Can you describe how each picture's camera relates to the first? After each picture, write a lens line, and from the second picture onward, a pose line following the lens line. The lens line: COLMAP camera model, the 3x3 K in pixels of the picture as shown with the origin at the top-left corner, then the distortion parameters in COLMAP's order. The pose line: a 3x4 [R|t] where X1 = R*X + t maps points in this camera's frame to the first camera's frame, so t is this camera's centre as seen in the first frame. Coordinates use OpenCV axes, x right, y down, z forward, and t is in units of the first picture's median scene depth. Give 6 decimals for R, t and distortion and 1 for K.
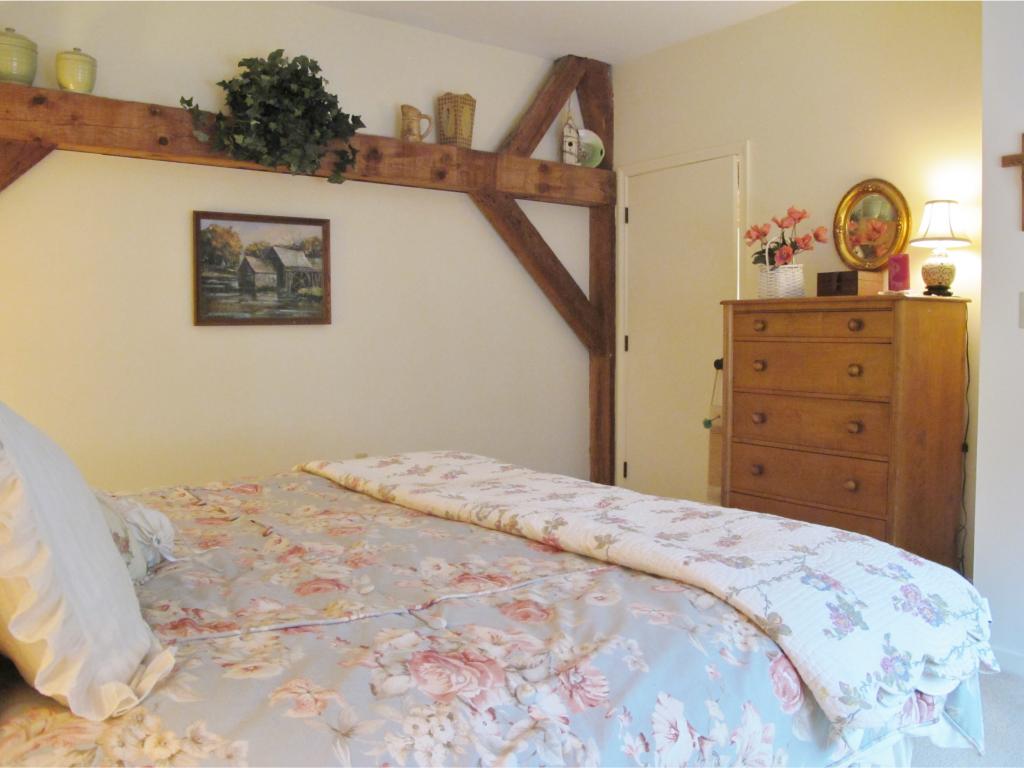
lens RADIAL K [[860.5, 0, 511.6], [0, 860.5, 382.7], [0, 0, 1]] dist [-0.128681, 0.078944]
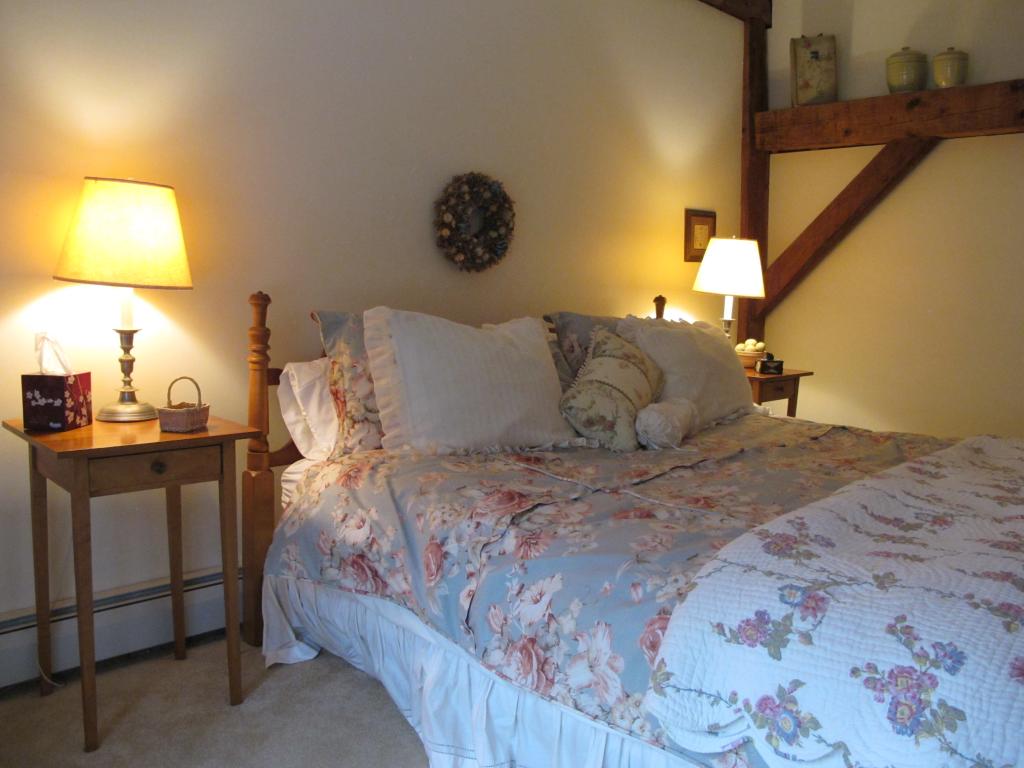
lens RADIAL K [[860.5, 0, 515.0], [0, 860.5, 382.2], [0, 0, 1]] dist [-0.128681, 0.078944]
pose [[0.118855, 0.106936, -0.987136, 1.176591], [-0.068651, 0.992689, 0.099271, -0.045212], [0.990535, 0.055969, 0.125328, 0.609262]]
